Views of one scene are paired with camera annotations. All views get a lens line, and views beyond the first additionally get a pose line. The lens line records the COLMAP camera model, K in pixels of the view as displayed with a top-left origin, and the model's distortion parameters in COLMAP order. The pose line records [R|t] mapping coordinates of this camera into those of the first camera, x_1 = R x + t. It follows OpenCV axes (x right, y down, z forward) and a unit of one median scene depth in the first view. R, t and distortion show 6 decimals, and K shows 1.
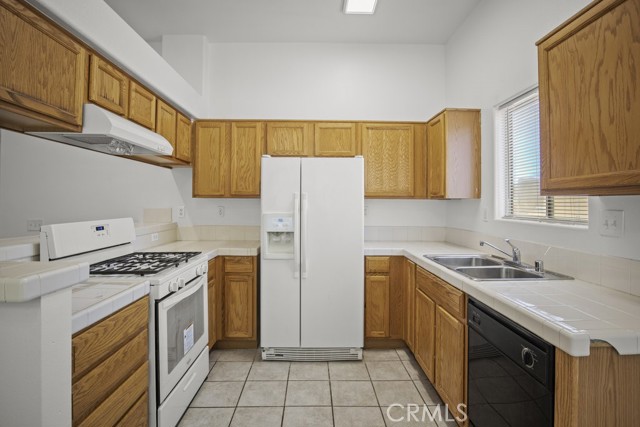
lens RADIAL K [[326.6, 0, 319.8], [0, 326.6, 198.0], [0, 0, 1]] dist [-0.038648, 0.003913]
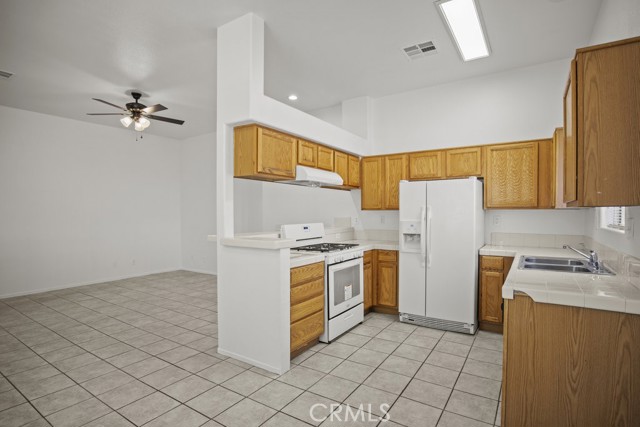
lens RADIAL K [[326.6, 0, 320.4], [0, 326.6, 214.2], [0, 0, 1]] dist [-0.038648, 0.003913]
pose [[0.824609, -0.005224, -0.565679, 0.357843], [0.015765, 0.999781, 0.013750, -0.007894], [0.565483, -0.020256, 0.824511, -0.401068]]
